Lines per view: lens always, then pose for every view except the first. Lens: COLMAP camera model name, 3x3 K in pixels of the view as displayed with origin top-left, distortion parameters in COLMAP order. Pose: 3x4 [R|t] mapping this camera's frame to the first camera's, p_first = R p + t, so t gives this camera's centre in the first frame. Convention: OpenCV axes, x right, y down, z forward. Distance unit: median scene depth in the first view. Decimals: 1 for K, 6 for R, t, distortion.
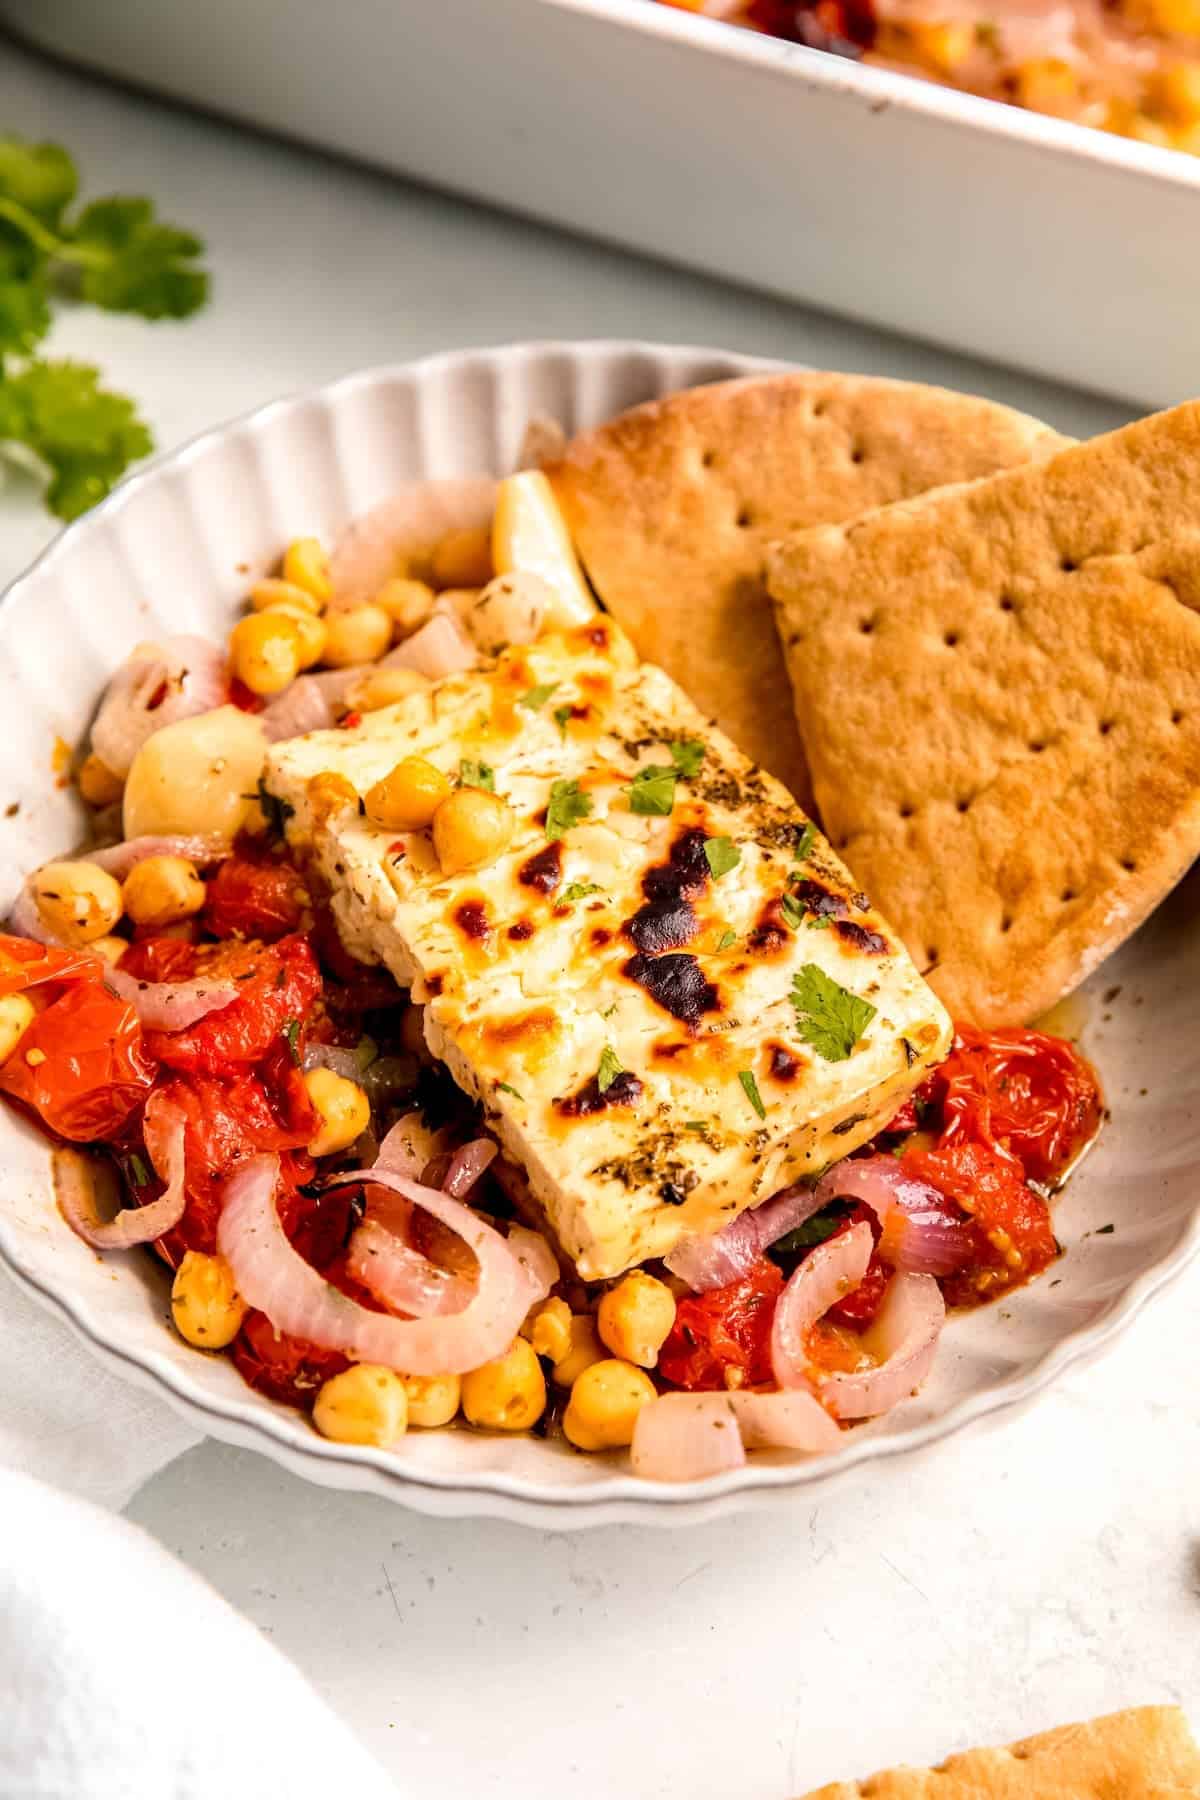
lens RADIAL K [[3047.6, 0, 600.0], [0, 3047.6, 900.0], [0, 0, 1]] dist [0.025008, 0.183452]
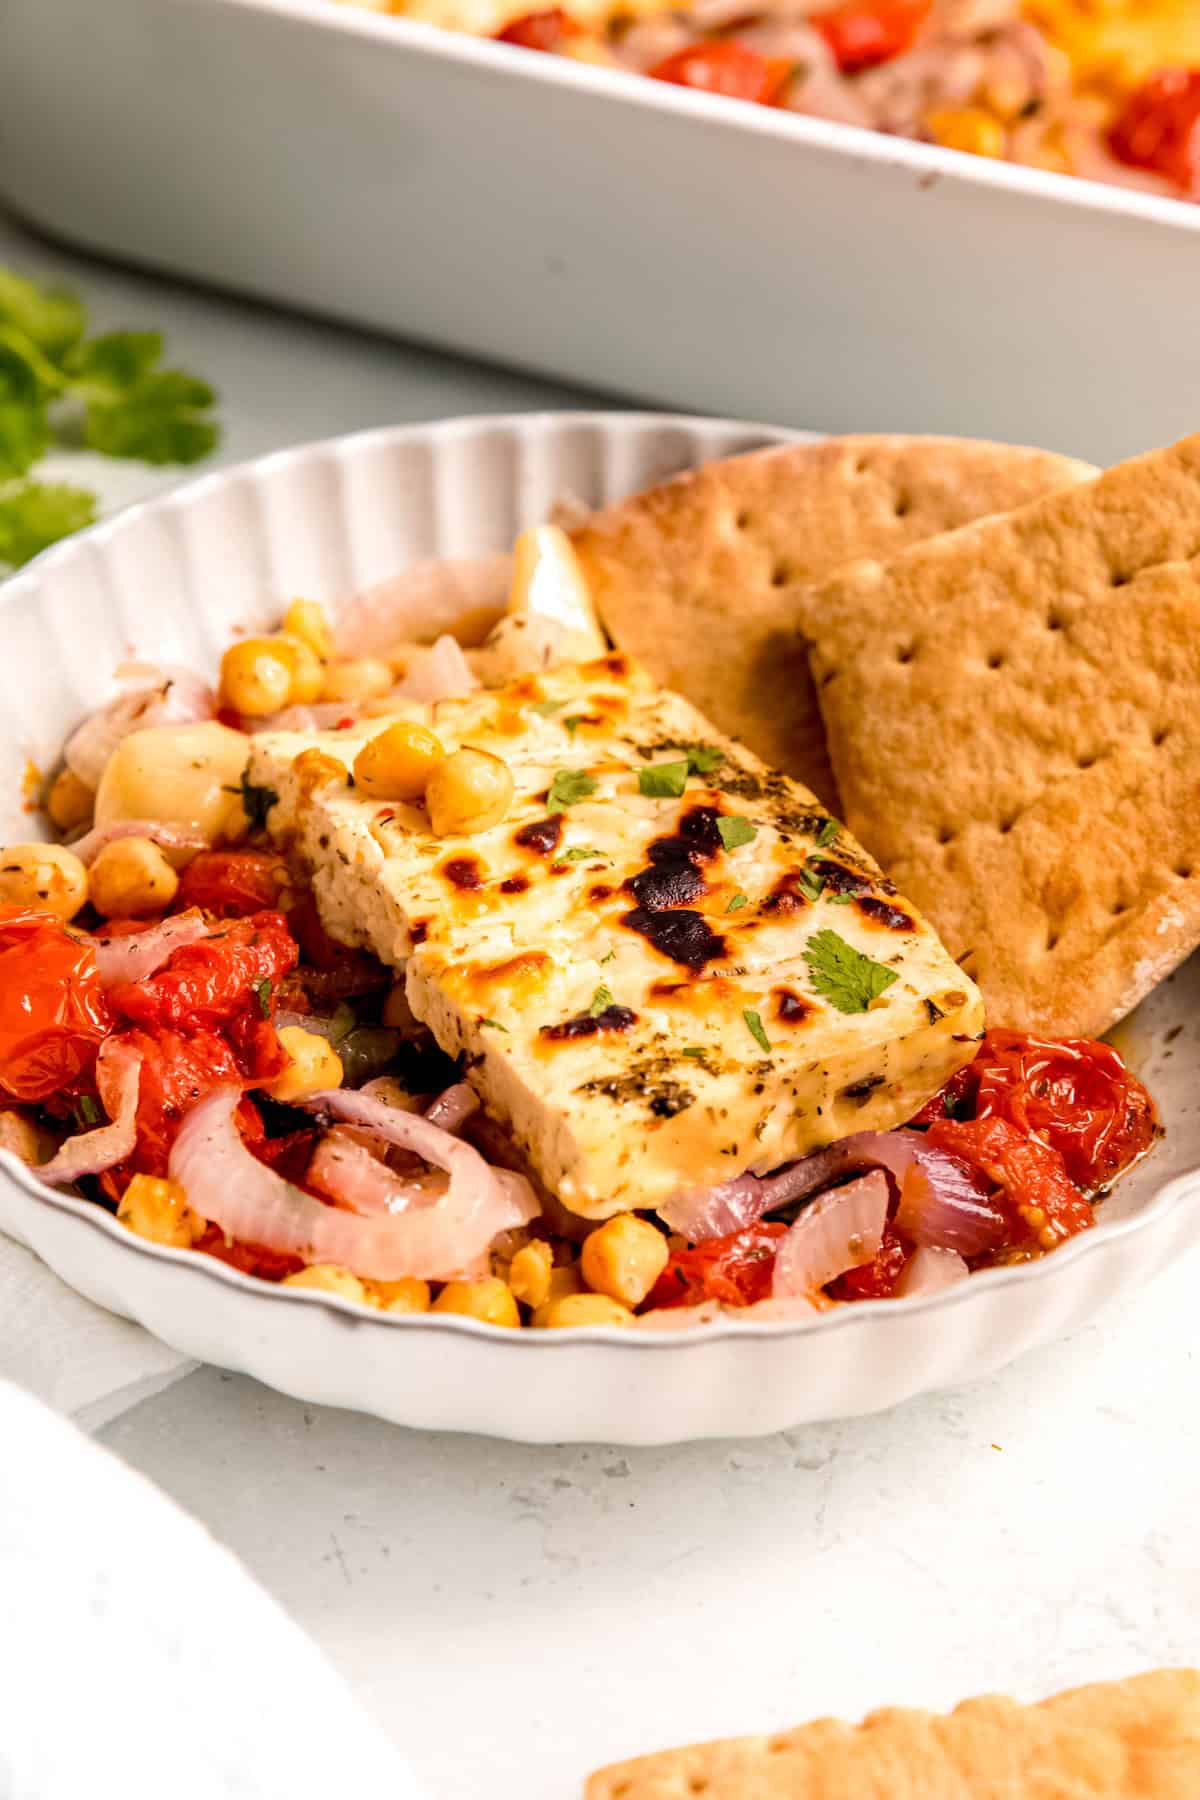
lens RADIAL K [[4190.4, 0, 563.3], [0, 4190.4, 859.0], [0, 0, 1]] dist [0.052623, 0.085012]
pose [[0.998749, 0.018523, -0.046442, 0.046619], [-0.031437, 0.954918, -0.295201, 0.368494], [0.038880, 0.296292, 0.954306, -0.211962]]
